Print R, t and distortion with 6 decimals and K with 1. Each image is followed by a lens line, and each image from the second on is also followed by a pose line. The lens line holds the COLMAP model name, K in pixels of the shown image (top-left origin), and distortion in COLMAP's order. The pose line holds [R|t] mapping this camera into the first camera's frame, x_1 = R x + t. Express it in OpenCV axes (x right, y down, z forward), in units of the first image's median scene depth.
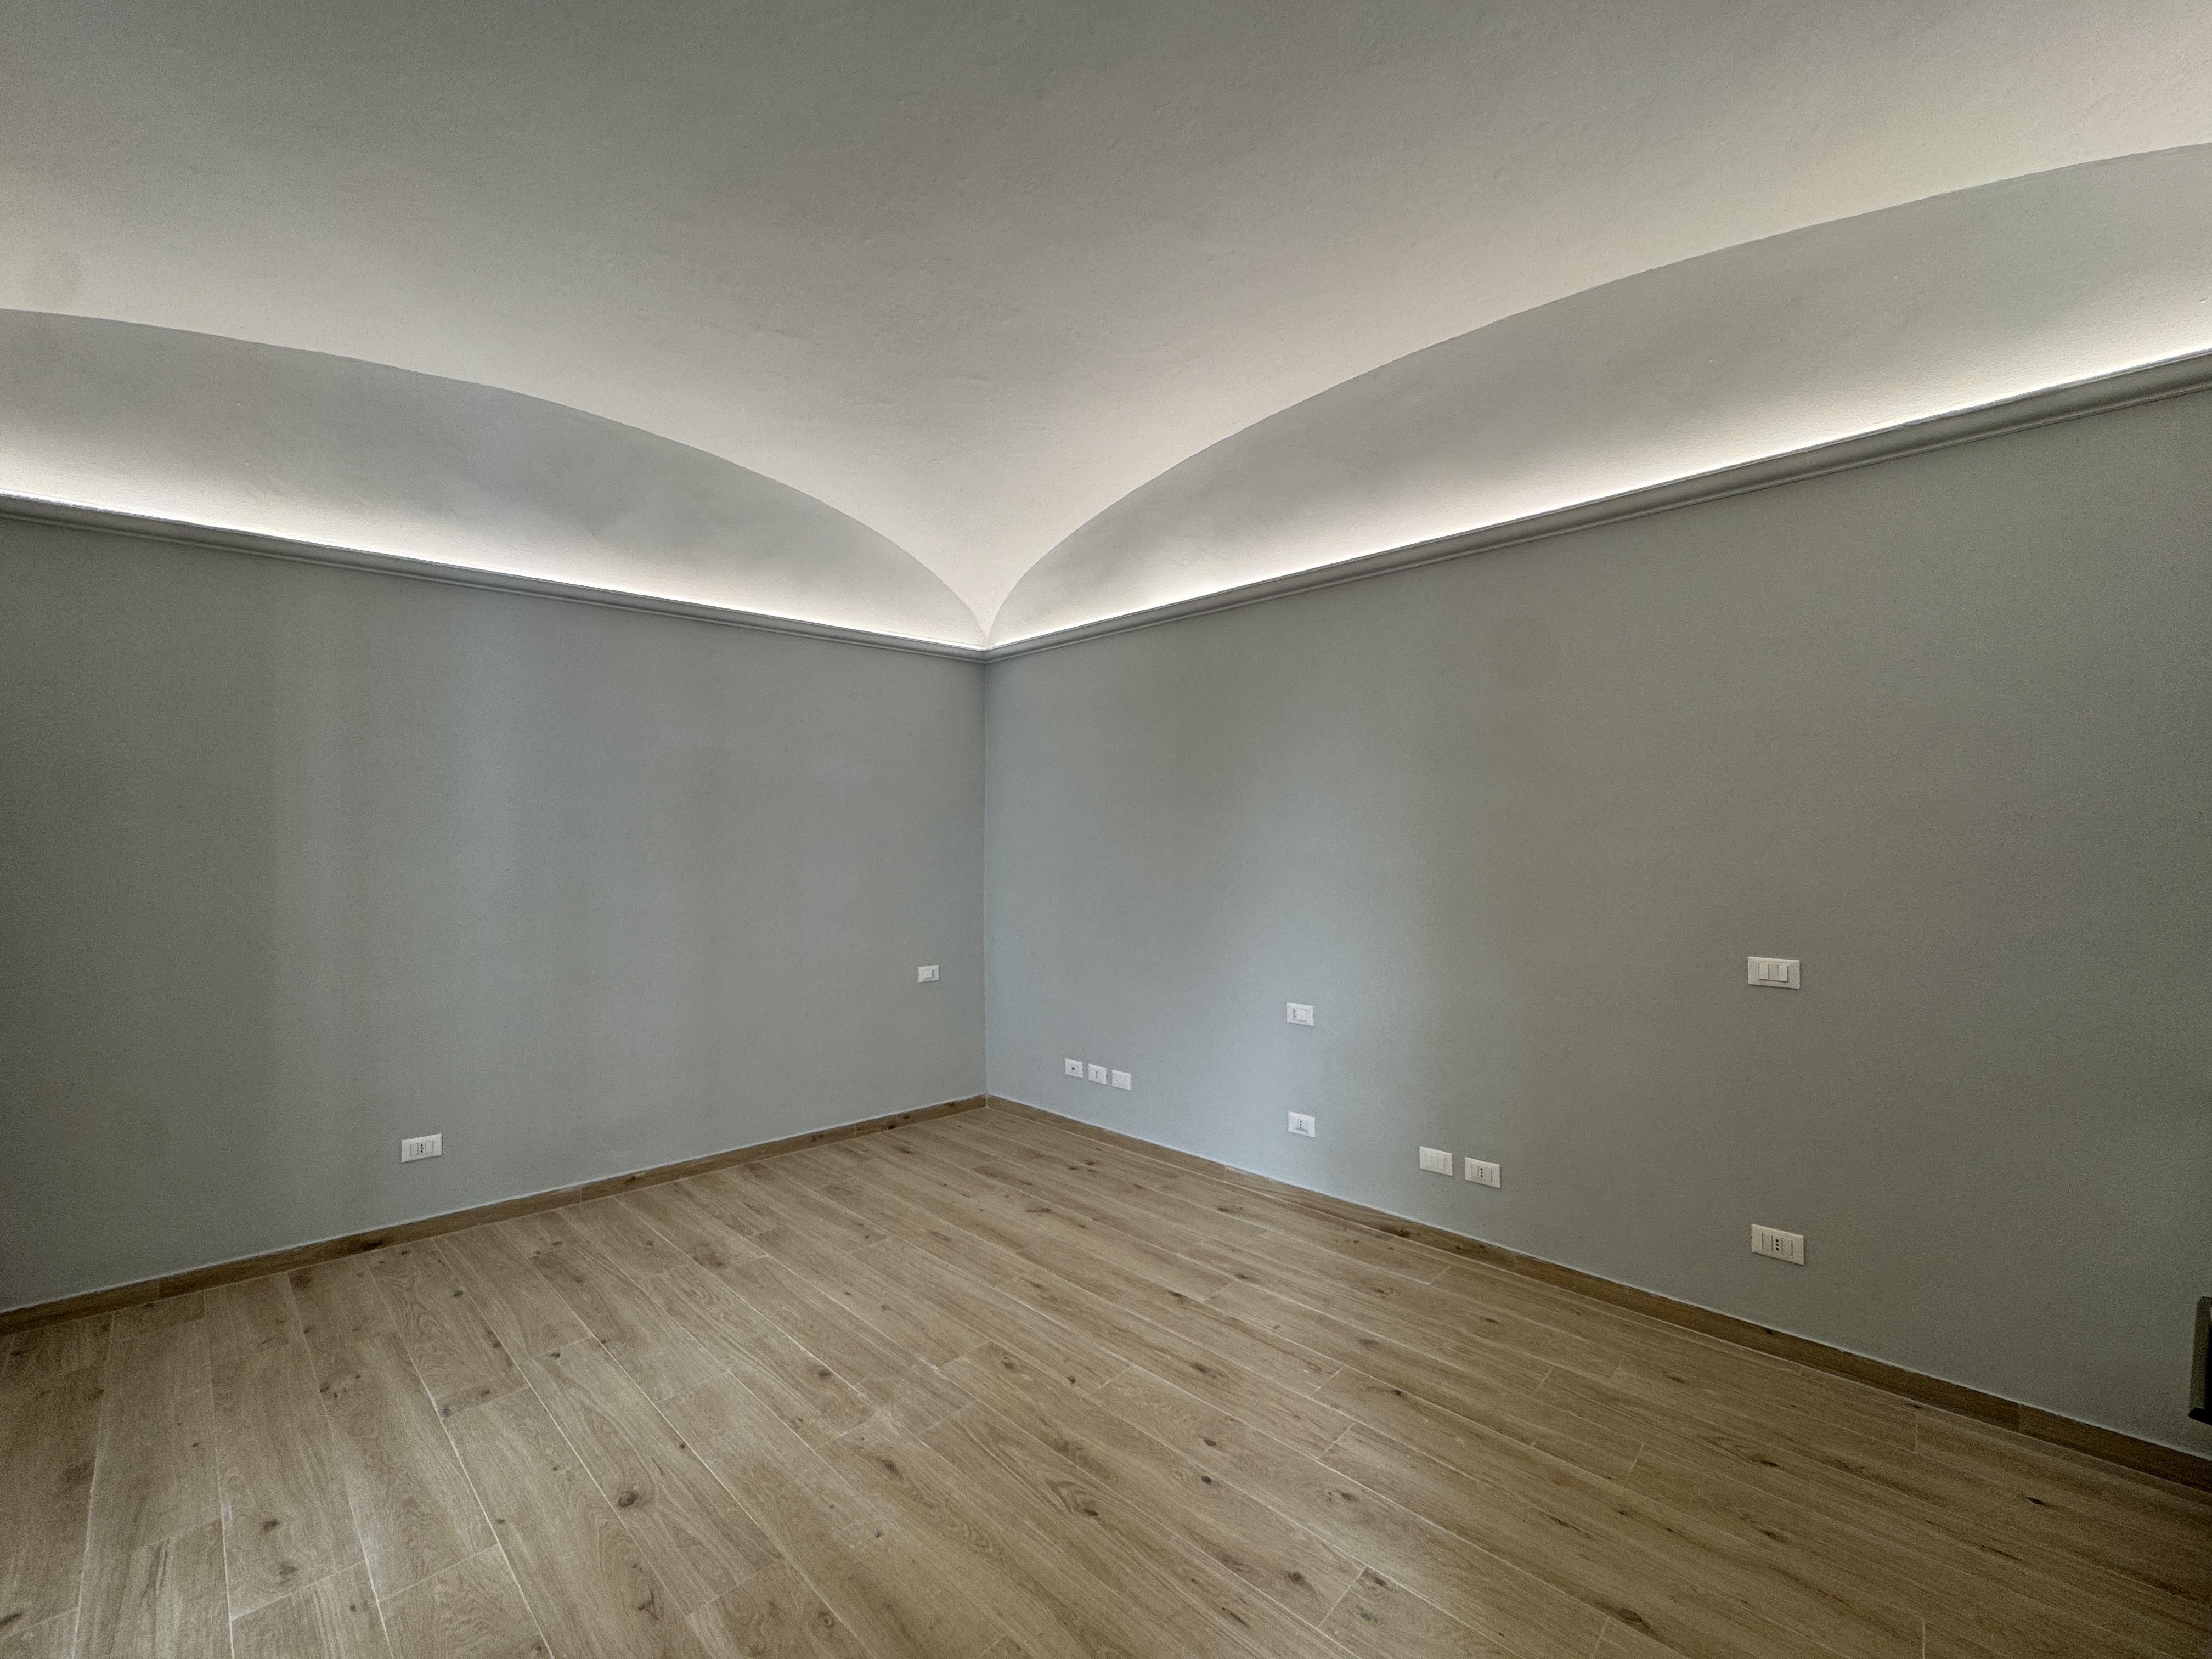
lens RADIAL K [[883.1, 0, 1105.0], [0, 883.1, 829.5], [0, 0, 1]] dist [-0.003363, 0.000478]
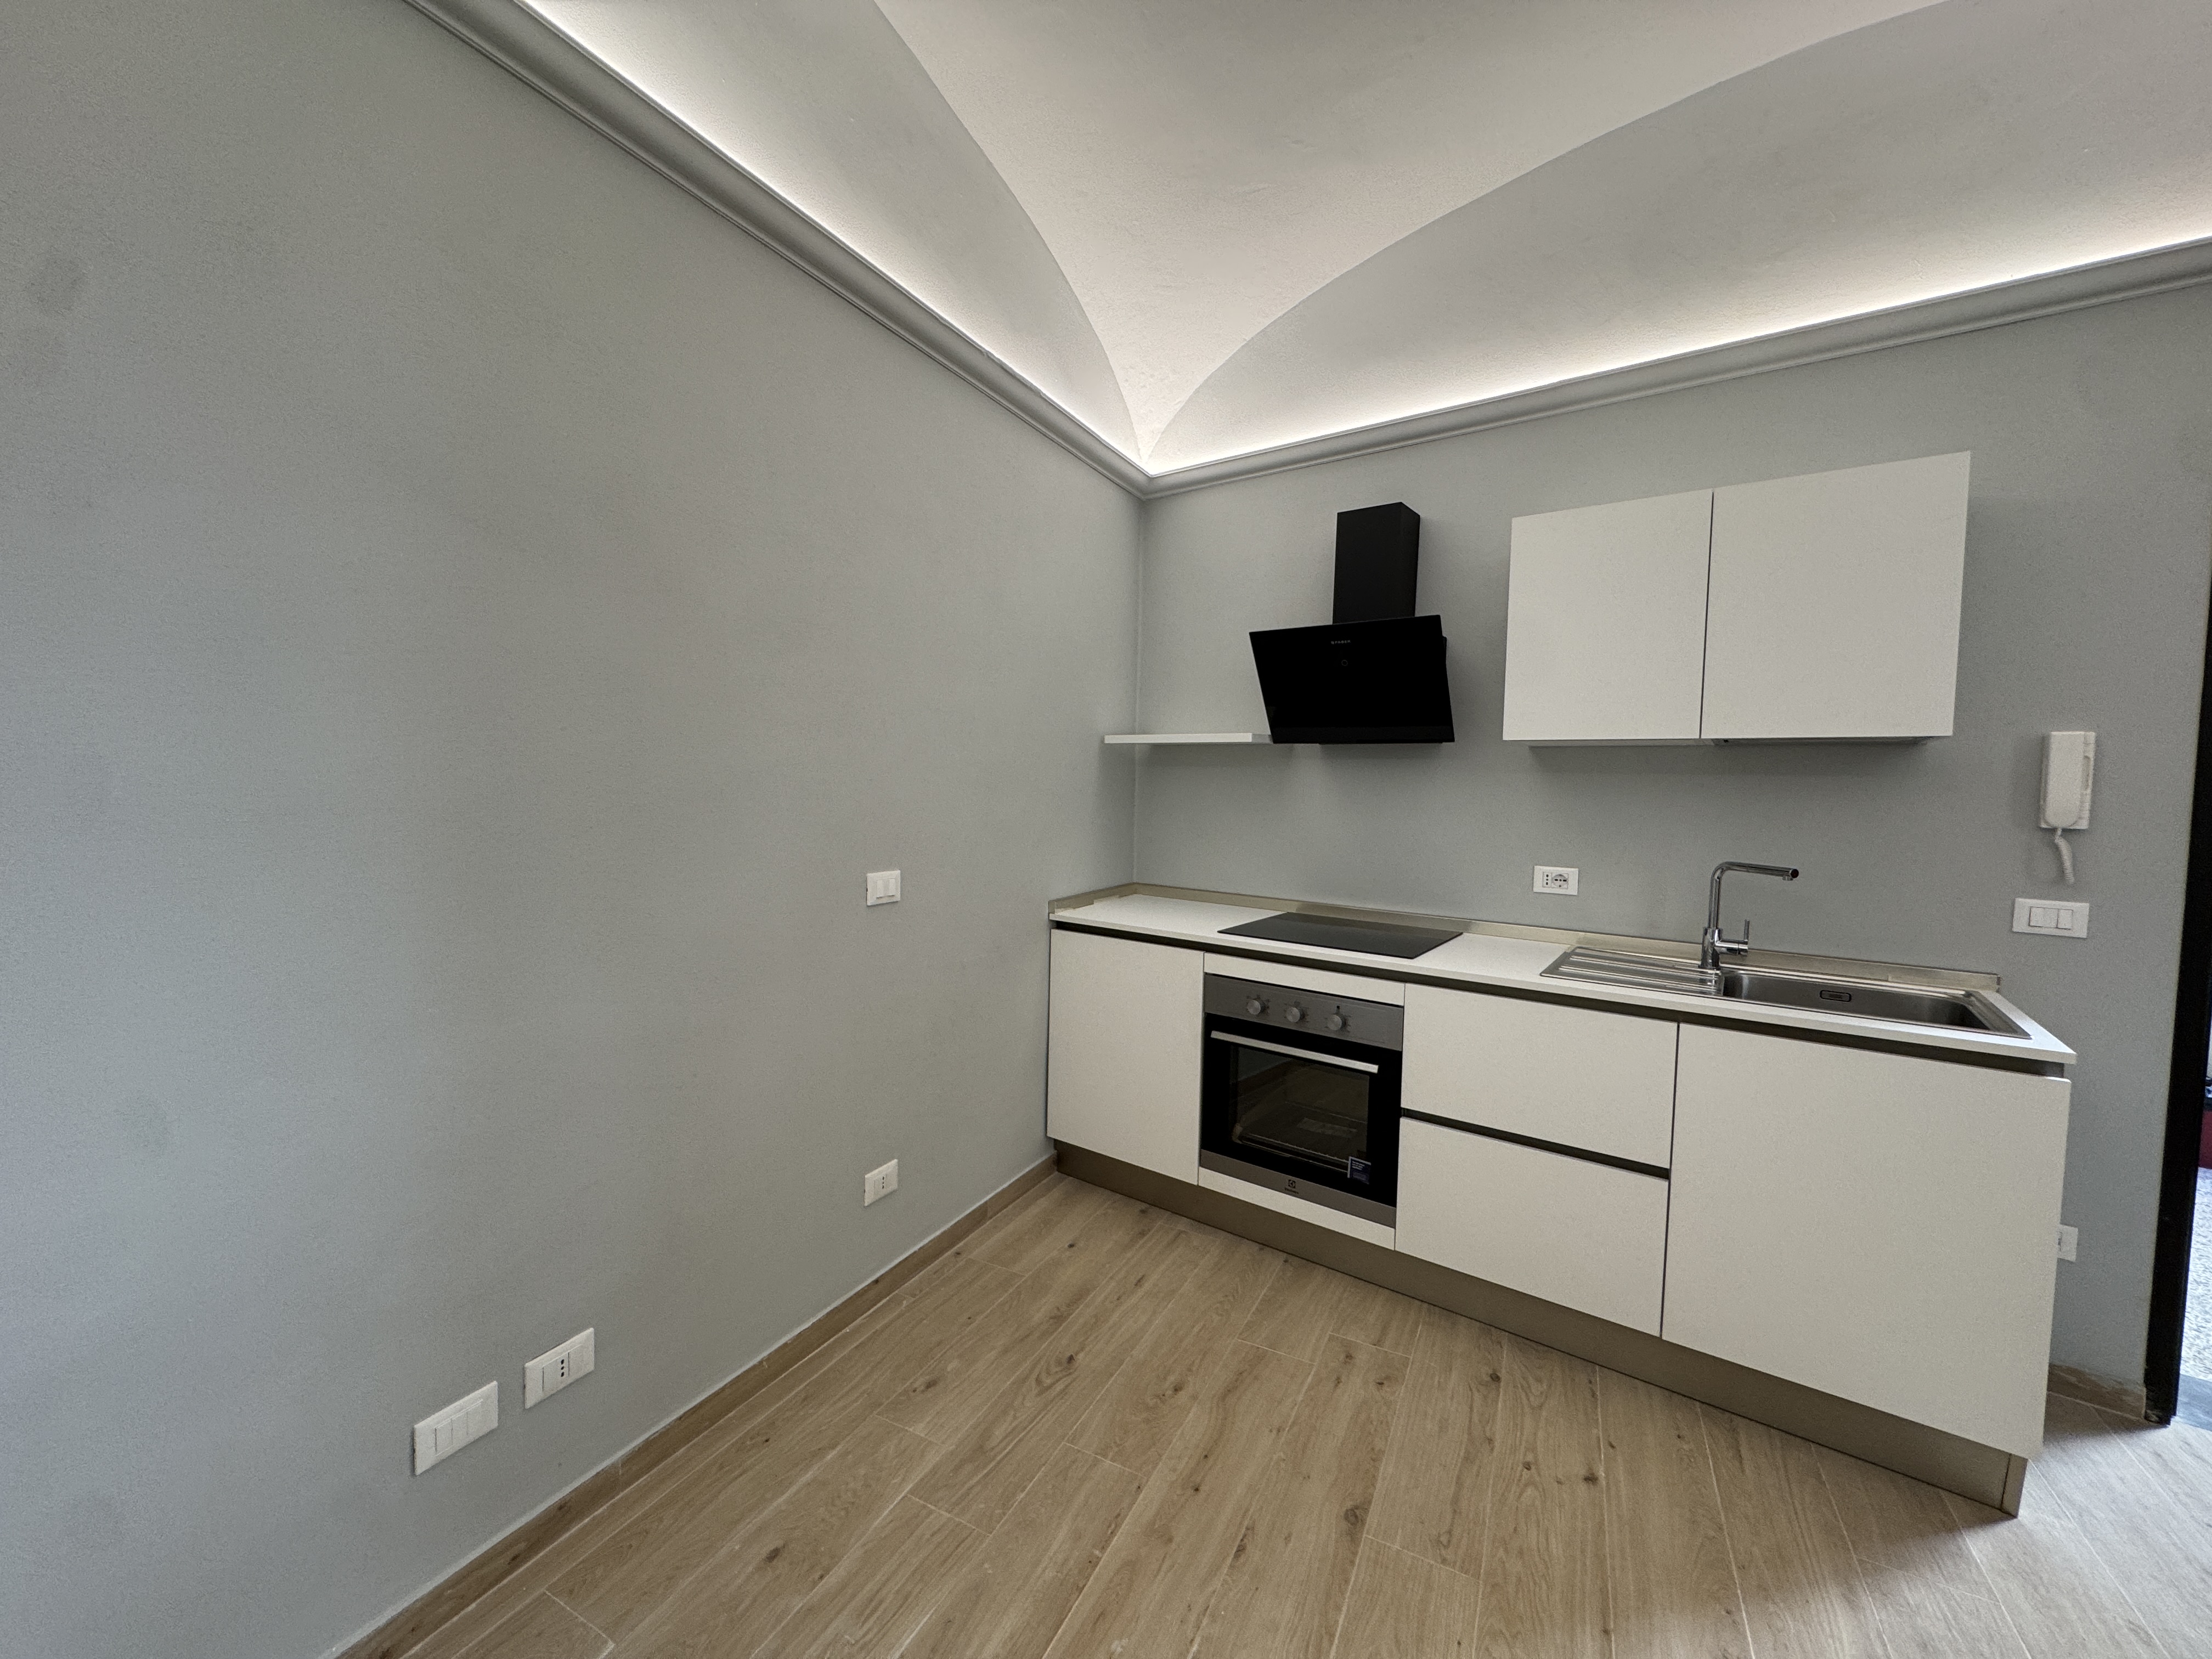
lens RADIAL K [[883.1, 0, 1106.1], [0, 883.1, 825.0], [0, 0, 1]] dist [-0.003363, 0.000478]
pose [[-0.273303, -0.050134, 0.960621, -0.134161], [-0.035497, 0.998486, 0.042011, 0.043904], [-0.961273, -0.022618, -0.274669, 0.854257]]
